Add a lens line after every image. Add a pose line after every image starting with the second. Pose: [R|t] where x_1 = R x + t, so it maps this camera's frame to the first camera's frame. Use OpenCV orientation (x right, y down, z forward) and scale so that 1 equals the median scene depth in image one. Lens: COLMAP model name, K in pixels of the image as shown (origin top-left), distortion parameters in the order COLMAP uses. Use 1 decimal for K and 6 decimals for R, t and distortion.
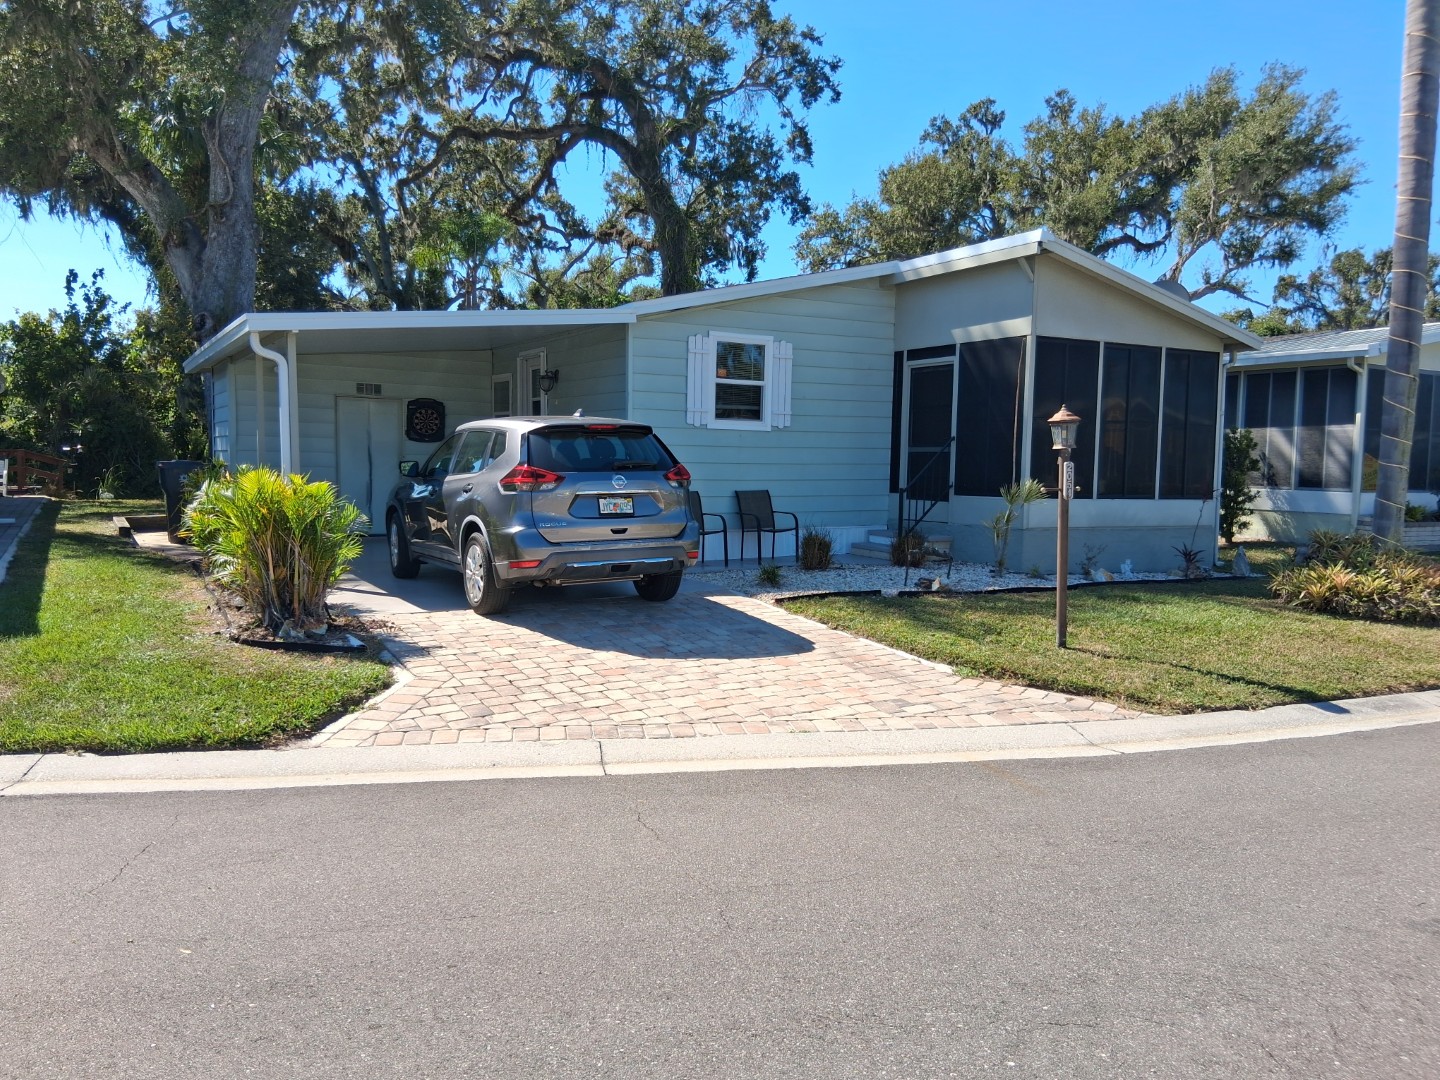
lens RADIAL K [[1088.2, 0, 715.0], [0, 1088.2, 534.8], [0, 0, 1]] dist [0.100390, -0.162529]
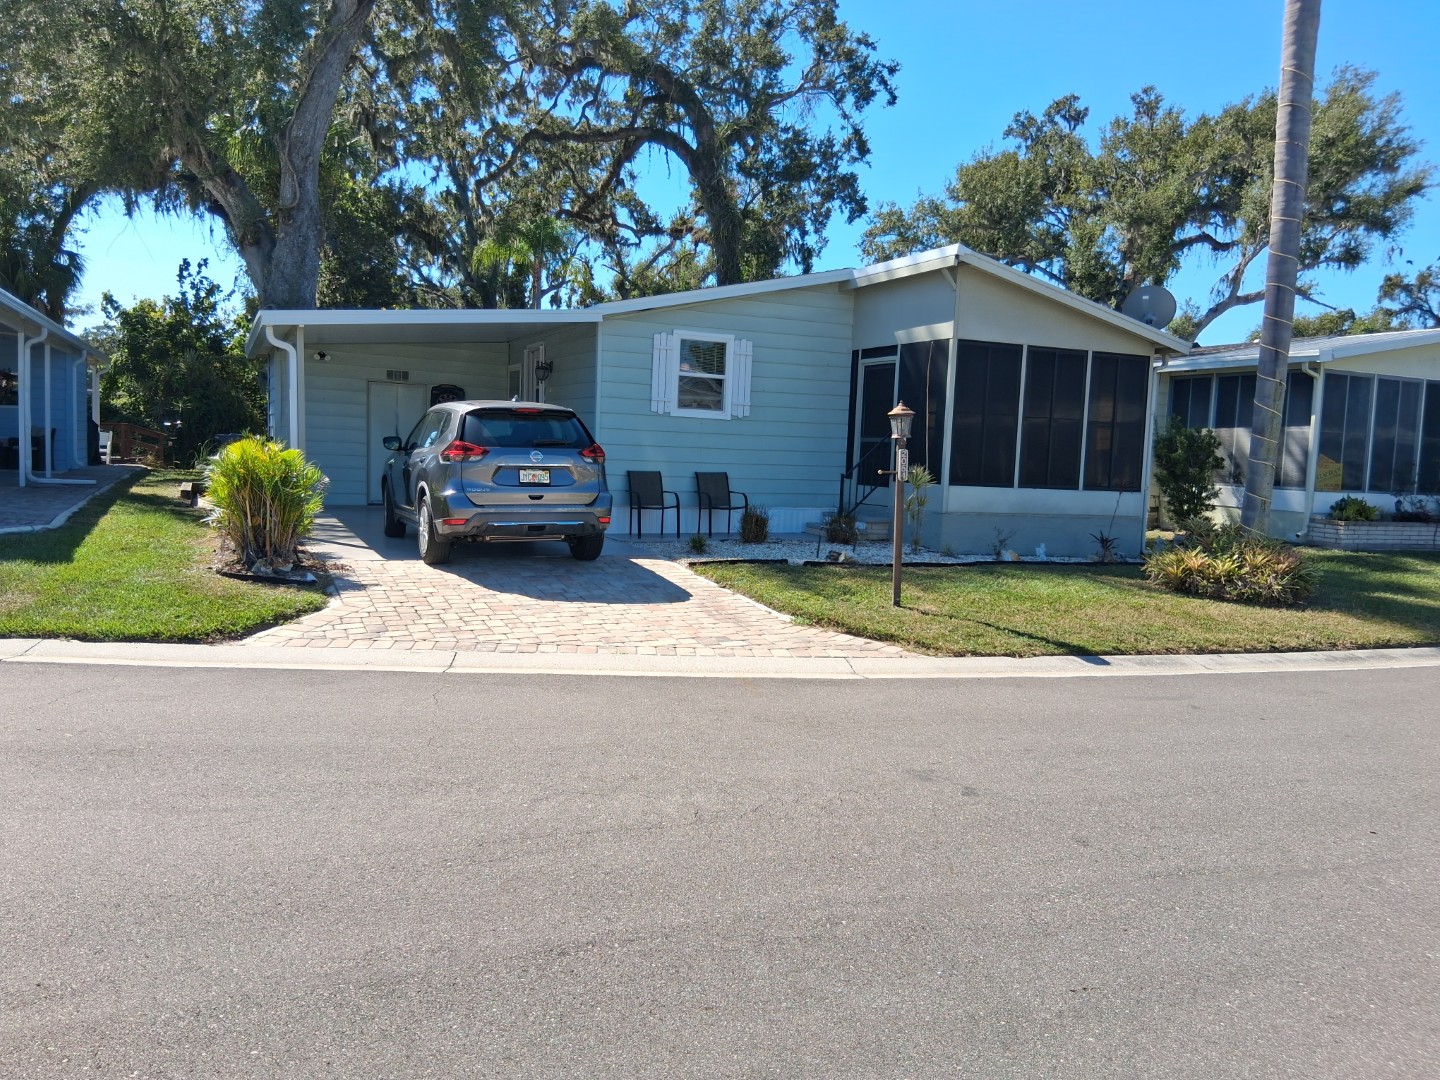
lens RADIAL K [[1088.2, 0, 715.0], [0, 1088.2, 534.8], [0, 0, 1]] dist [0.100390, -0.162529]
pose [[0.995289, 0.032049, -0.091505, 0.110179], [-0.031358, 0.999468, 0.008972, 0.010469], [0.091744, -0.006061, 0.995764, -0.091195]]
